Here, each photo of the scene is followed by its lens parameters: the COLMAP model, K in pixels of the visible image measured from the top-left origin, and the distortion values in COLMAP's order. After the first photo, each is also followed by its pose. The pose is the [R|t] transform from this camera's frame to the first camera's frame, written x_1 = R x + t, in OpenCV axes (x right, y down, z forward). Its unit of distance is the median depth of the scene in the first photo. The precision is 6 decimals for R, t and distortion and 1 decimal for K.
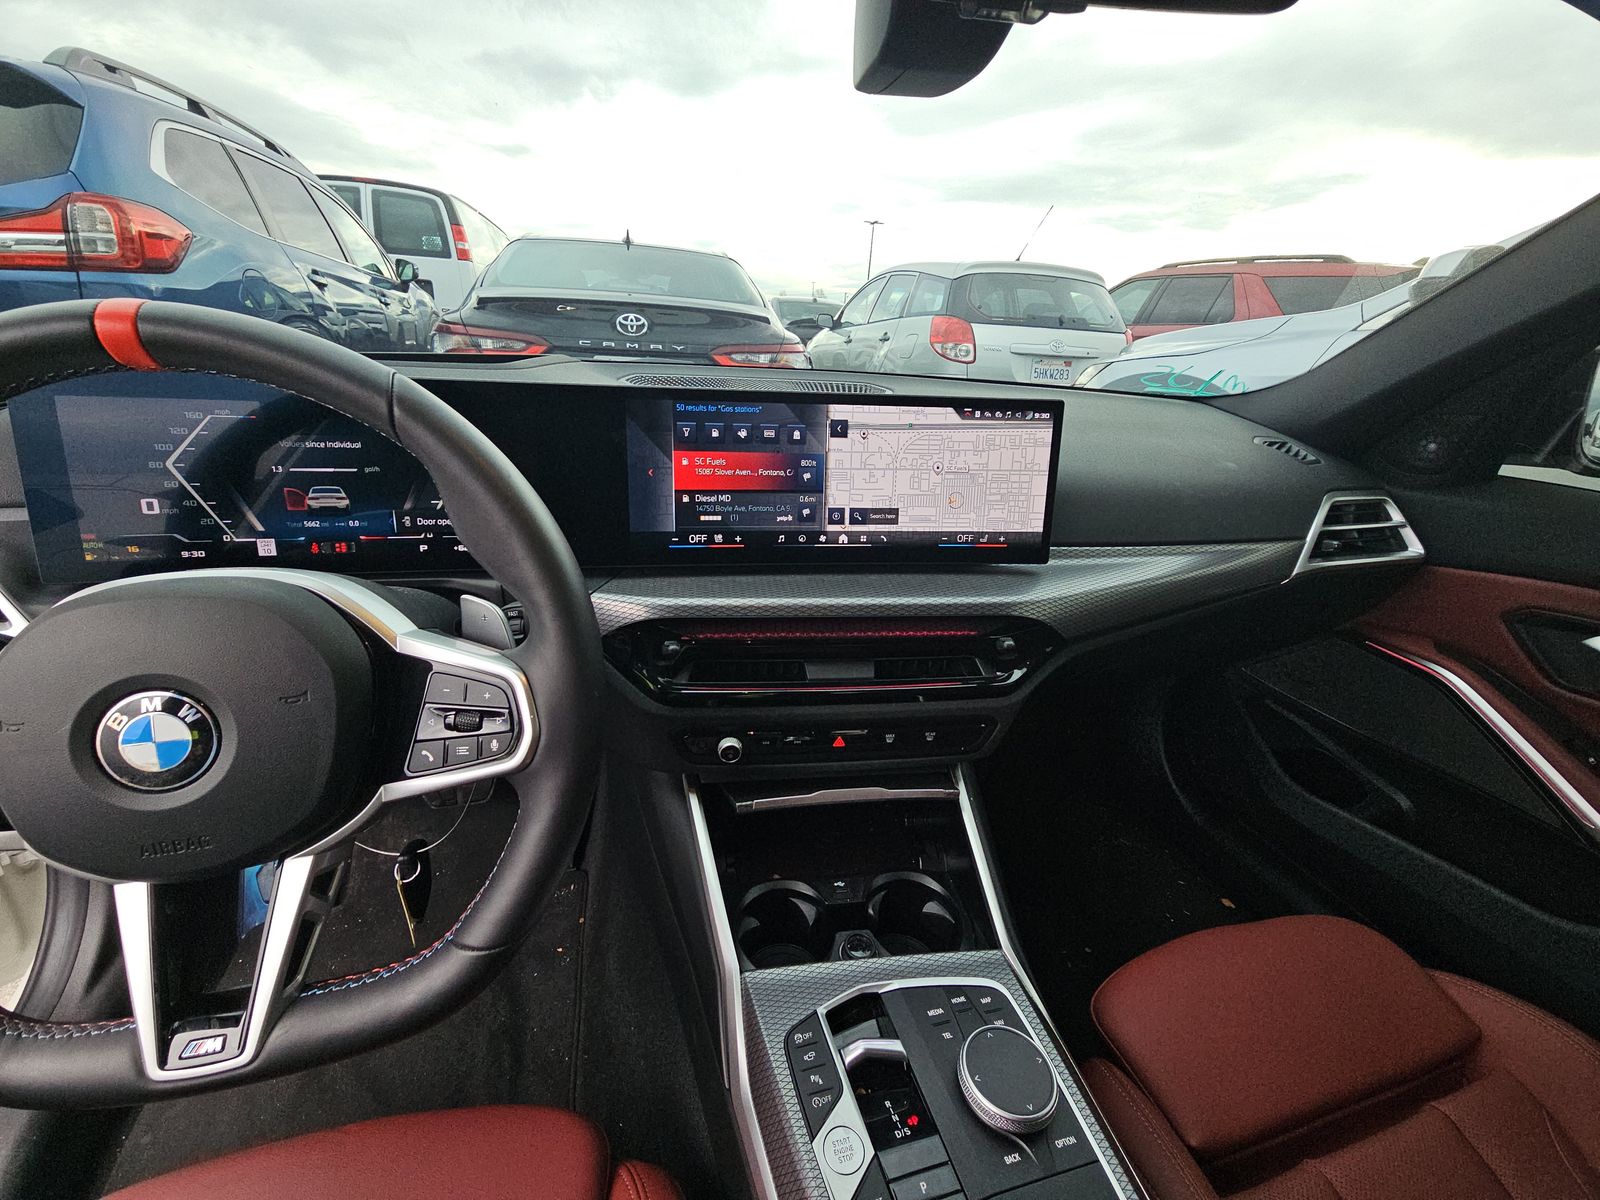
lens RADIAL K [[657.3, 0, 801.2], [0, 657.3, 588.0], [0, 0, 1]] dist [0.004677, -0.004067]
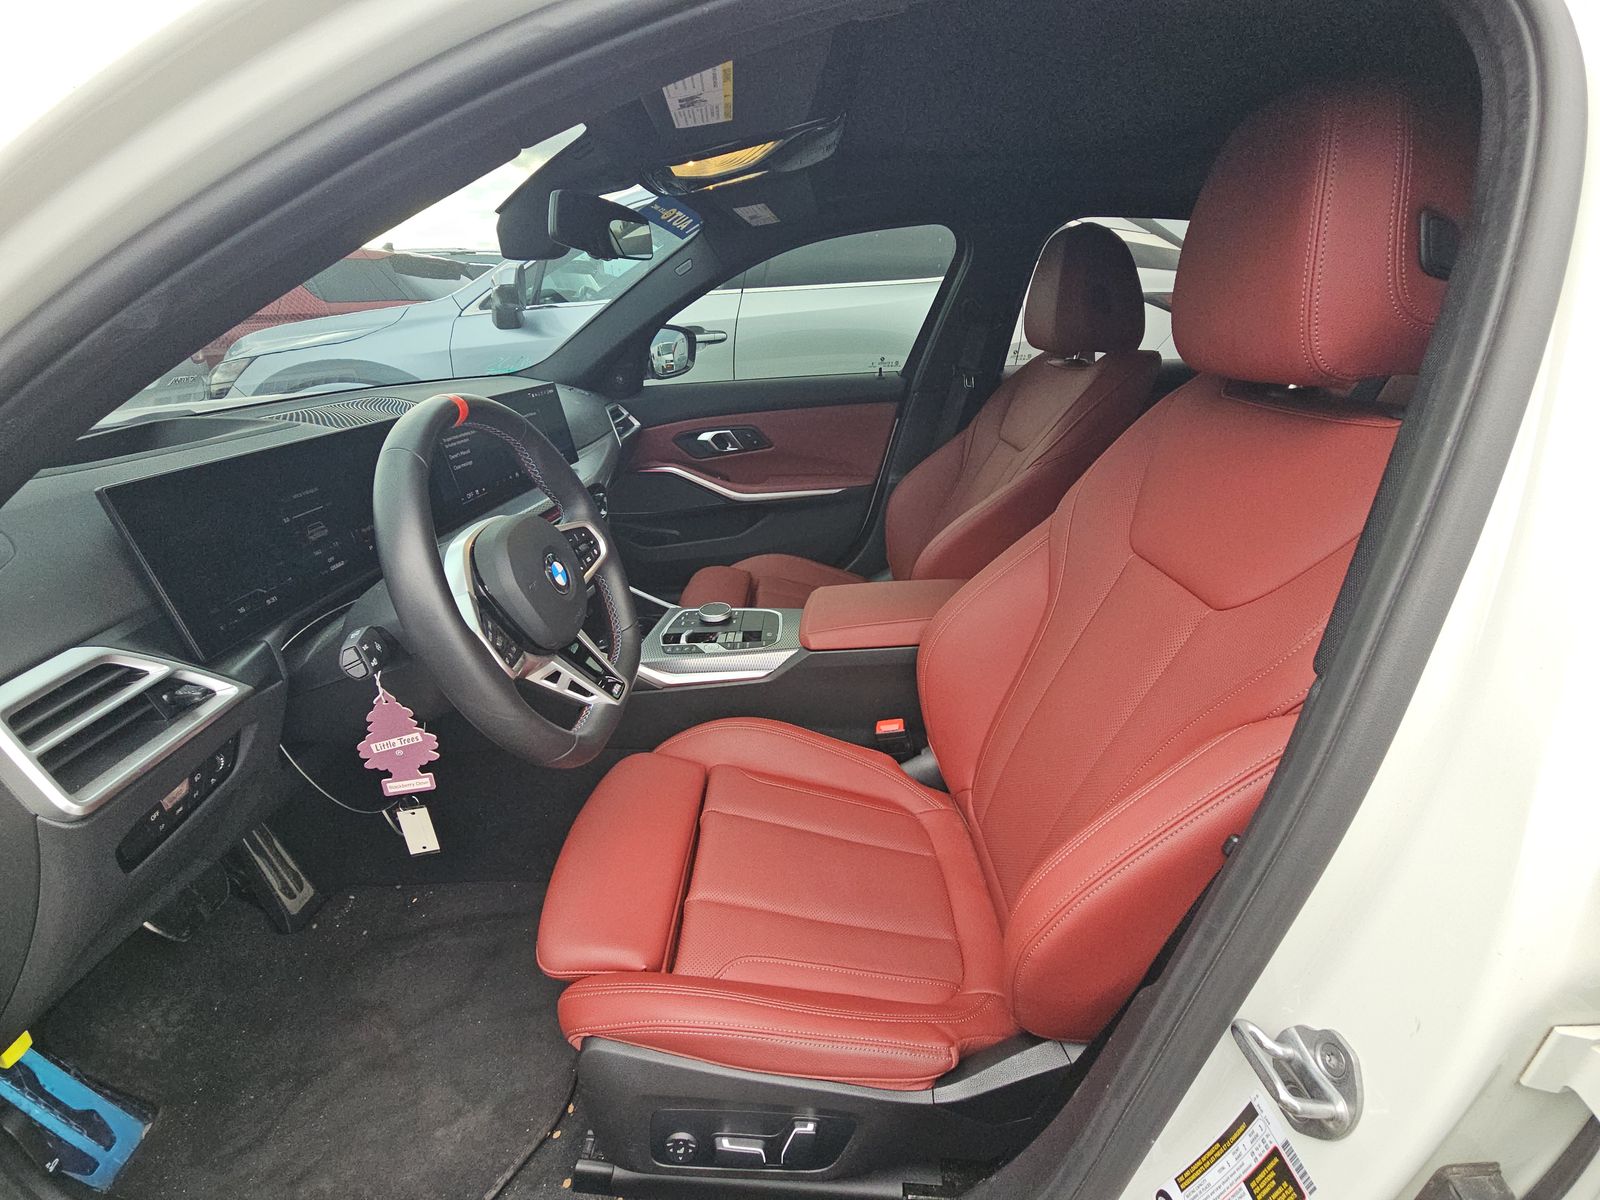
lens RADIAL K [[657.3, 0, 788.9], [0, 657.3, 590.9], [0, 0, 1]] dist [0.004677, -0.004067]
pose [[0.301644, -0.427309, 0.852302, -1.469495], [0.384907, 0.872433, 0.301177, -0.054693], [-0.872271, 0.237208, 0.427639, -0.378890]]
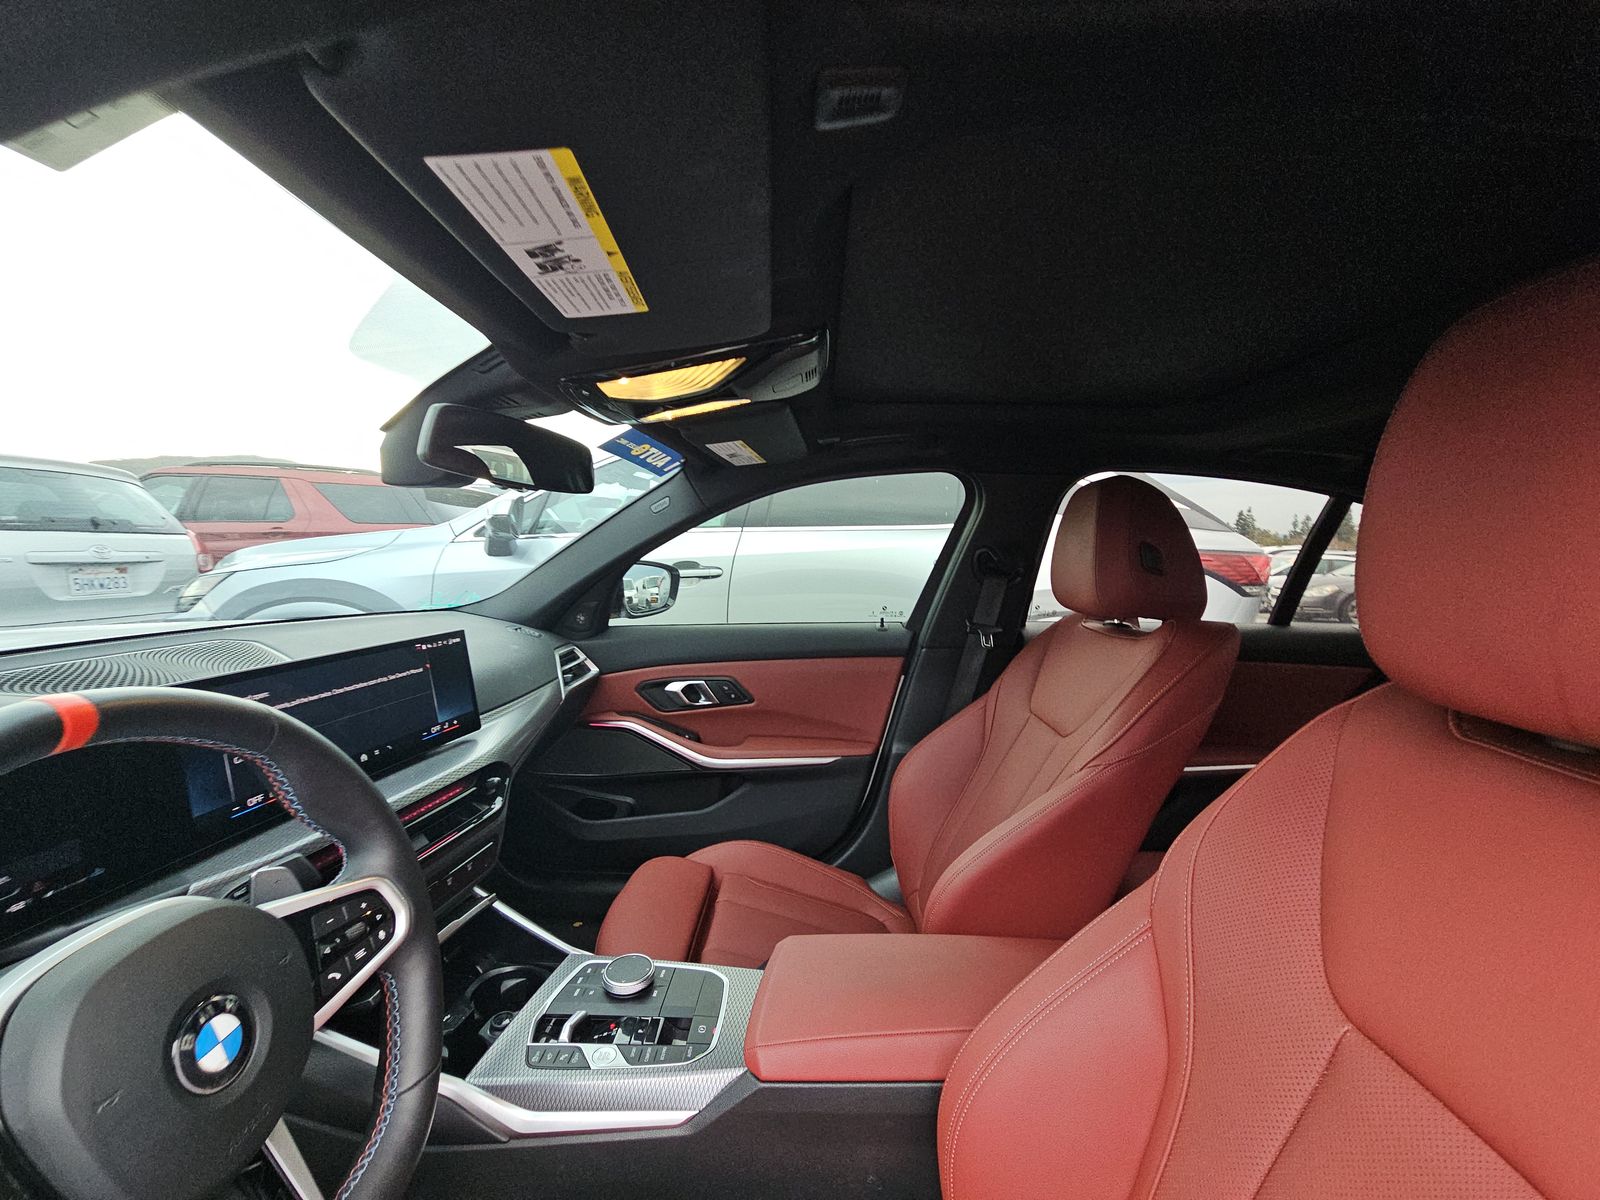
lens RADIAL K [[657.3, 0, 786.9], [0, 657.3, 590.7], [0, 0, 1]] dist [0.004677, -0.004067]
pose [[0.327713, -0.110724, 0.938267, -0.882374], [0.346408, 0.938027, -0.010296, -0.084659], [-0.878980, 0.328397, 0.345760, -0.301238]]
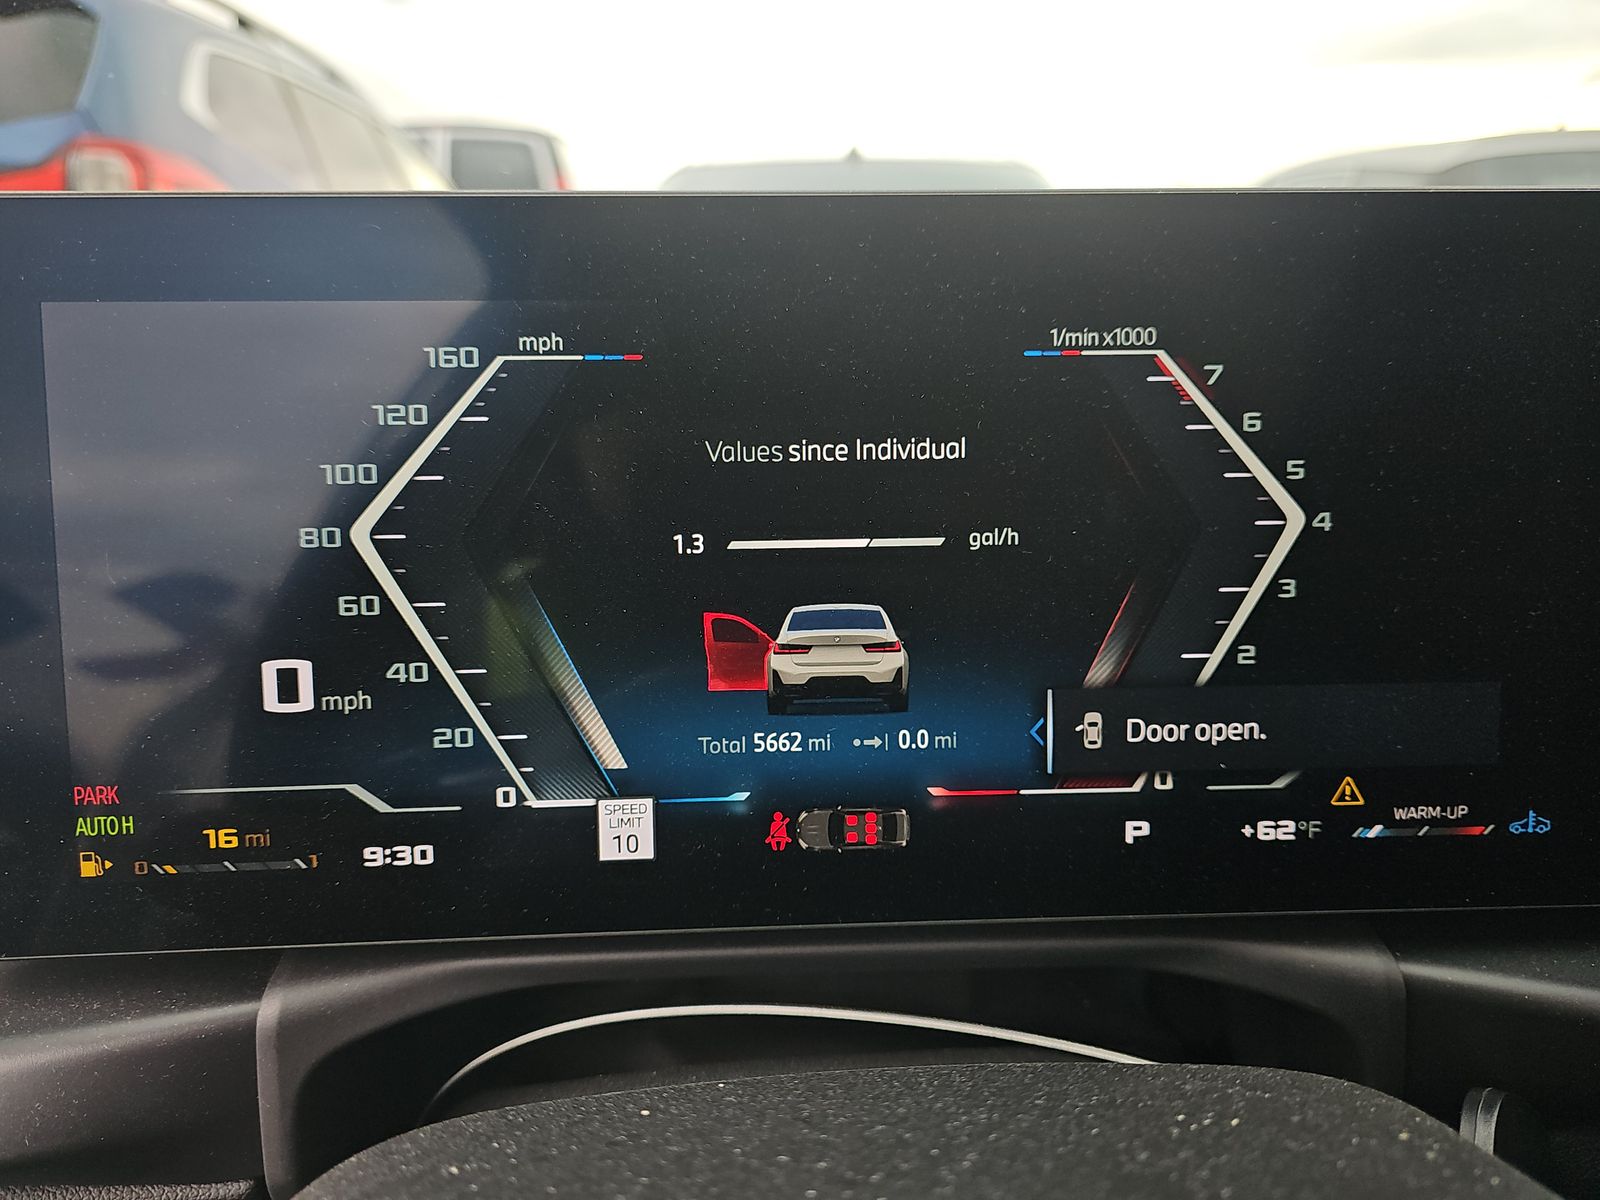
lens RADIAL K [[1112.7, 0, 796.5], [0, 1112.7, 602.8], [0, 0, 1]] dist [0.004525, -0.005946]
pose [[0.972268, -0.009217, -0.233686, -0.559365], [-0.018357, 0.993132, -0.115548, -0.090374], [0.233146, 0.116633, 0.965422, 0.493915]]
